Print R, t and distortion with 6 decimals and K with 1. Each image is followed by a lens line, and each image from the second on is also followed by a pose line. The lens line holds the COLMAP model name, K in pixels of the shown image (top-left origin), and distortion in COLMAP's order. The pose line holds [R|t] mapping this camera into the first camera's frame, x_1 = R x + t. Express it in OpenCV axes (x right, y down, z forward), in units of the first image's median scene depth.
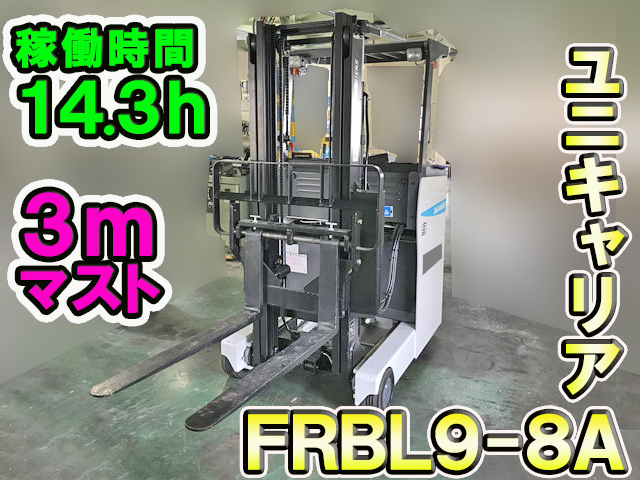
lens RADIAL K [[522.7, 0, 315.3], [0, 522.7, 232.4], [0, 0, 1]] dist [0.019677, -0.047460]
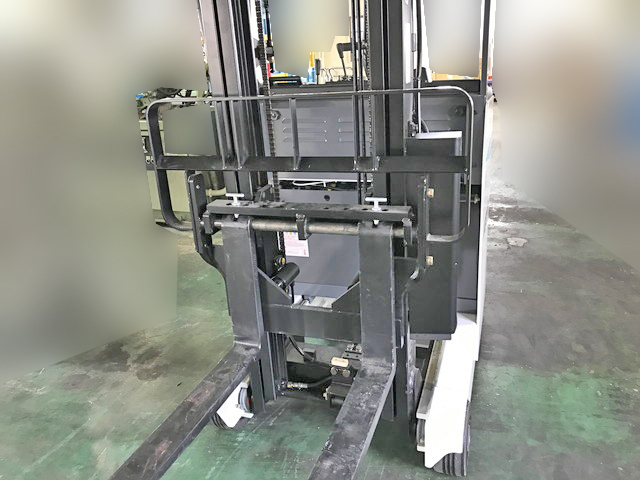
lens RADIAL K [[497.8, 0, 333.8], [0, 497.8, 241.6], [0, 0, 1]] dist [0.009996, -0.002685]
pose [[0.984370, -0.116847, 0.131764, -0.085477], [0.094257, 0.981563, 0.166280, -0.061250], [-0.148764, -0.151262, 0.977235, 0.435958]]
